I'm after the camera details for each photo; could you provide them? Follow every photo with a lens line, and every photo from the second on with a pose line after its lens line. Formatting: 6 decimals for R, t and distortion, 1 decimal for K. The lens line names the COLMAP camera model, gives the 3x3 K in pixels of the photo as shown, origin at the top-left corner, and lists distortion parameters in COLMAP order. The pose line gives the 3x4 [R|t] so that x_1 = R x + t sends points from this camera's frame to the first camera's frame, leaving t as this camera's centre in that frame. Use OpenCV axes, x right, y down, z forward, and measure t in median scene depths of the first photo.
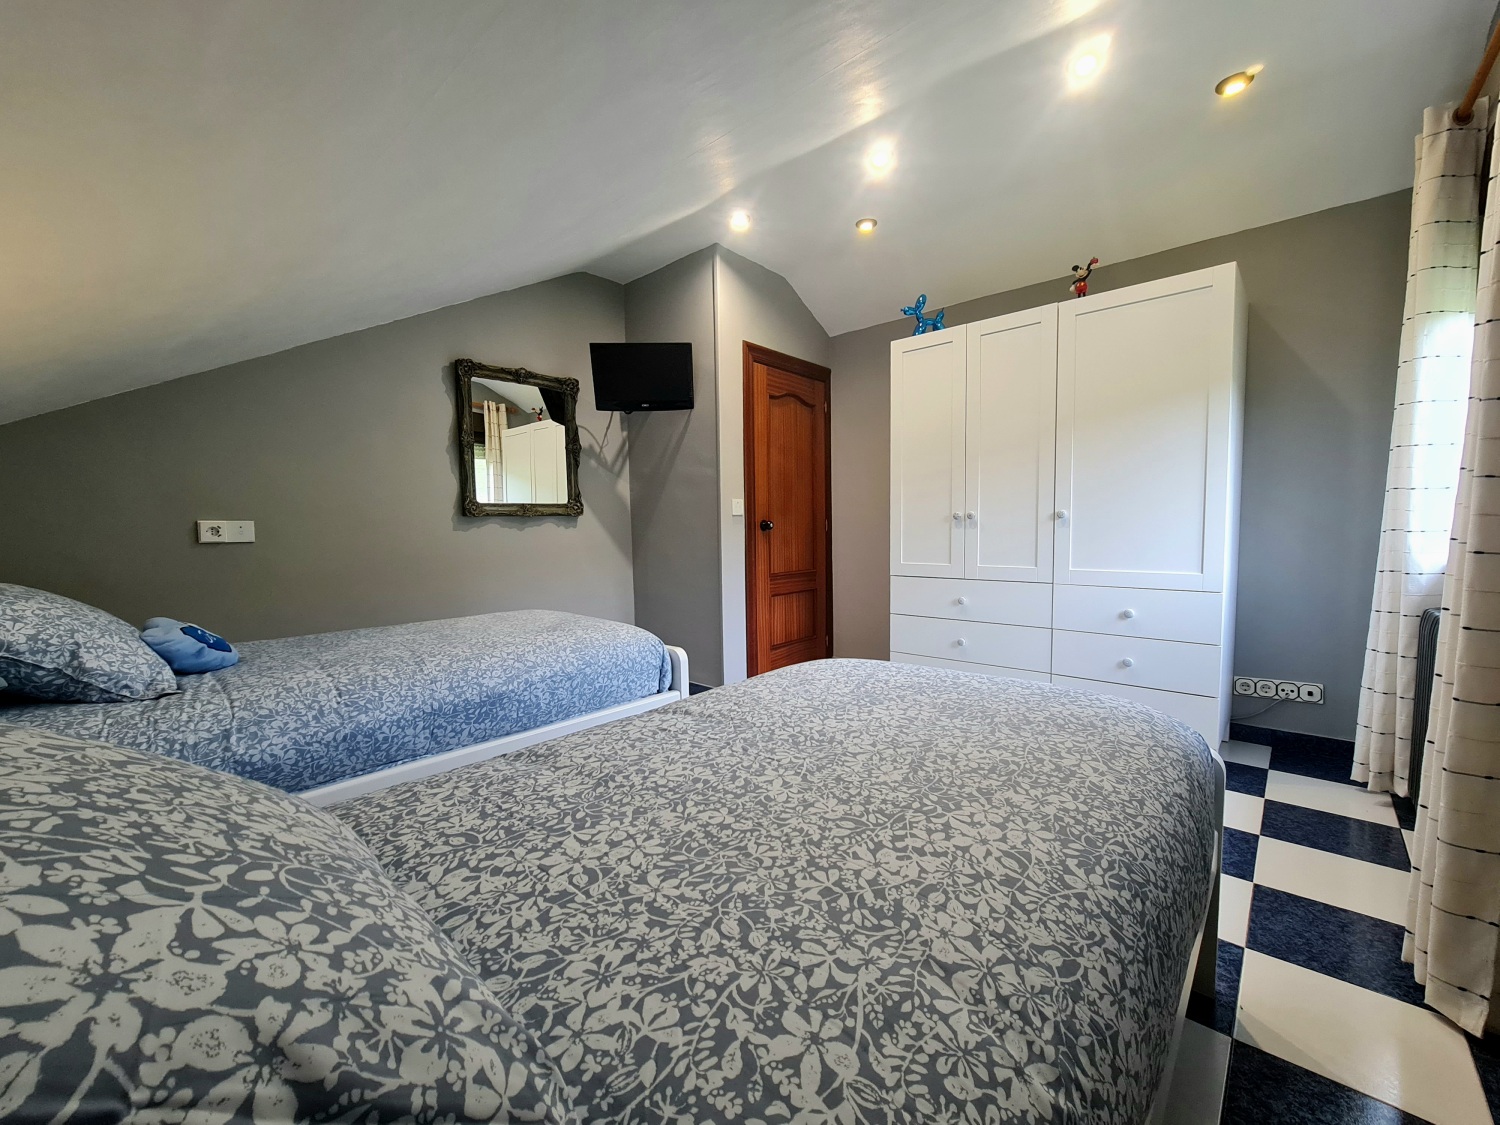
lens RADIAL K [[611.6, 0, 750.0], [0, 611.6, 562.5], [0, 0, 1]] dist [-0.000255, 0.000054]
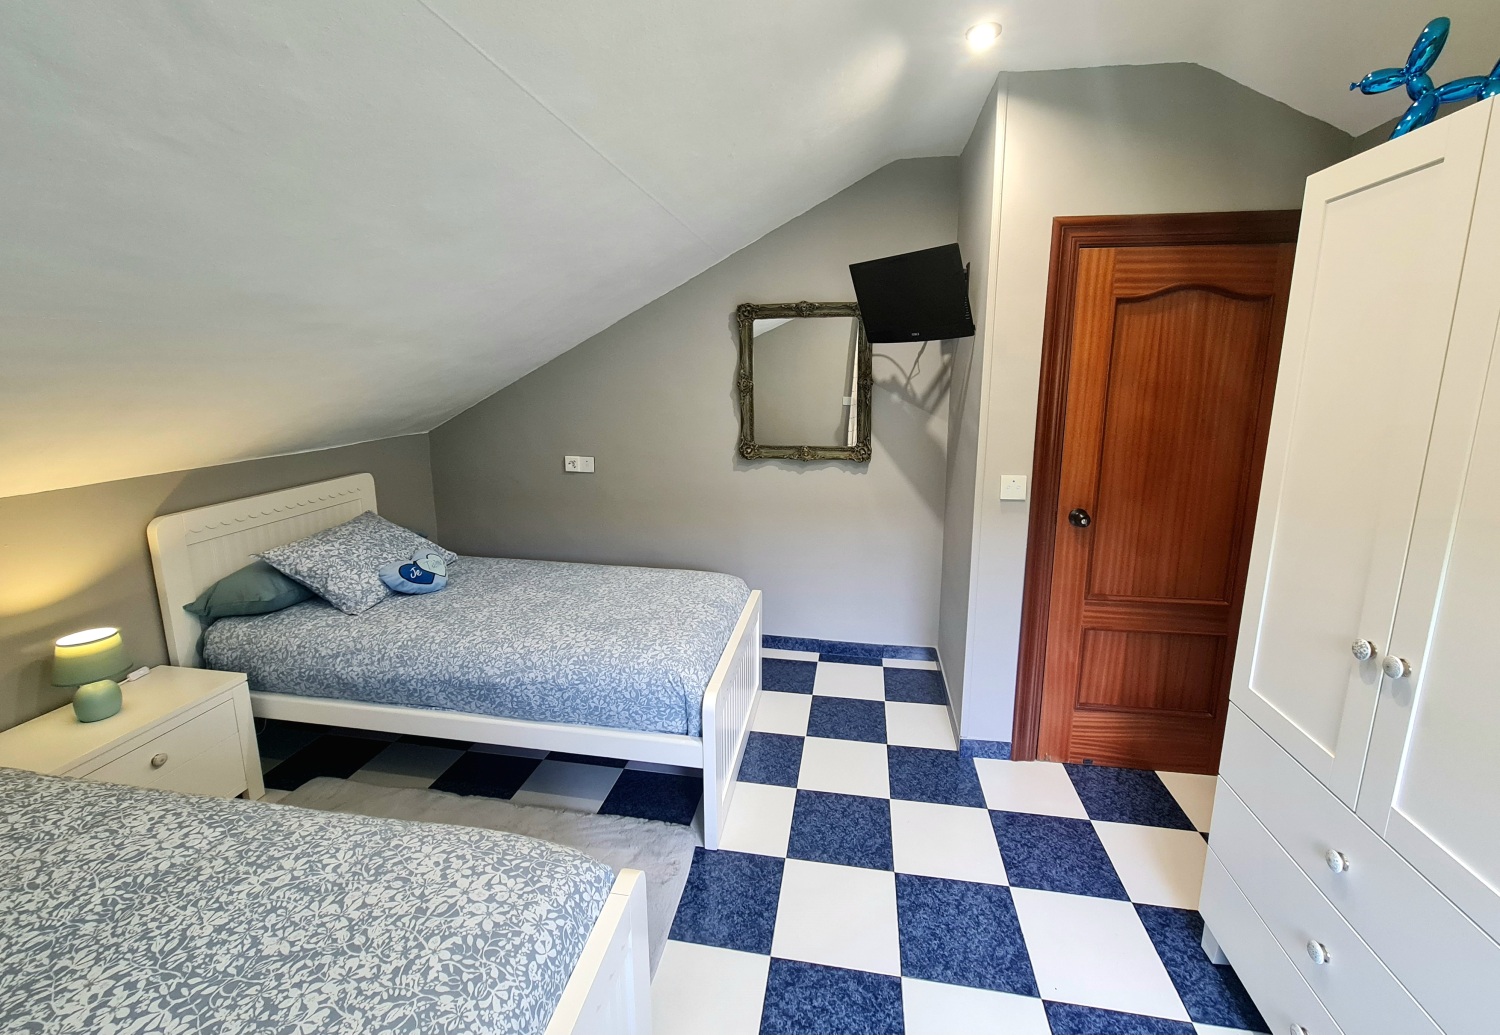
lens RADIAL K [[613.2, 0, 753.7], [0, 613.2, 476.5], [0, 0, 1]] dist [-0.001402, 0.000071]
pose [[0.536099, 0.160388, -0.828779, 0.387113], [-0.058930, 0.986500, 0.152792, -0.194300], [0.842096, -0.033072, 0.538313, 0.436011]]
